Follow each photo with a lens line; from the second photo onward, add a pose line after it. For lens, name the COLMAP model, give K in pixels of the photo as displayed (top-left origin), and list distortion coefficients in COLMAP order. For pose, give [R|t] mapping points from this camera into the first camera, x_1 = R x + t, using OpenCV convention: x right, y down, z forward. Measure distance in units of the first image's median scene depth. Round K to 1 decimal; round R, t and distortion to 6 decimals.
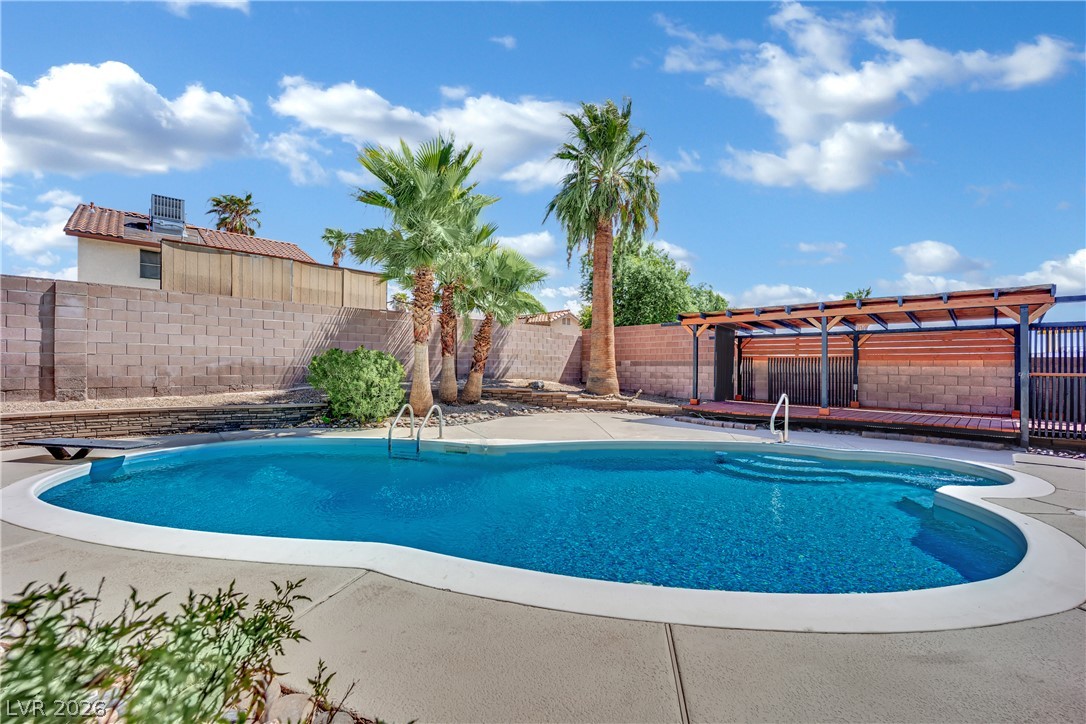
lens RADIAL K [[462.2, 0, 543.0], [0, 462.2, 362.0], [0, 0, 1]] dist [-0.036552, -0.000025]
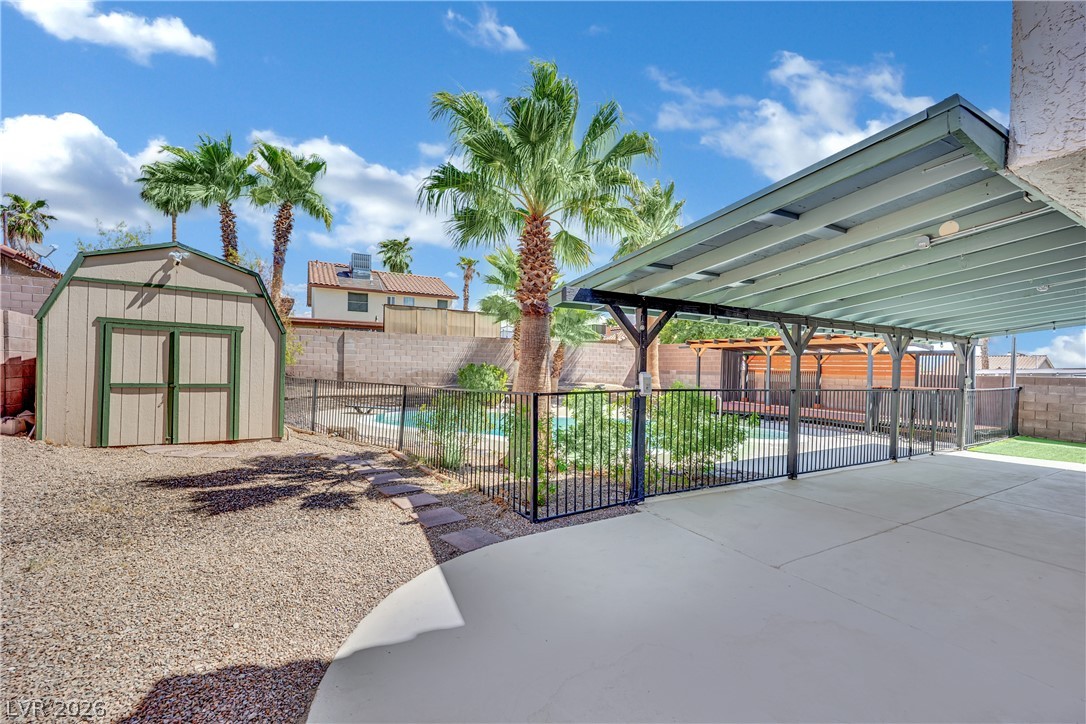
lens RADIAL K [[489.2, 0, 543.0], [0, 489.2, 362.0], [0, 0, 1]] dist [-0.079513, 0.000341]
pose [[0.966148, 0.010199, -0.257785, 0.252402], [-0.010443, 0.999945, 0.000426, -0.032236], [0.257775, 0.002280, 0.966202, -0.627146]]
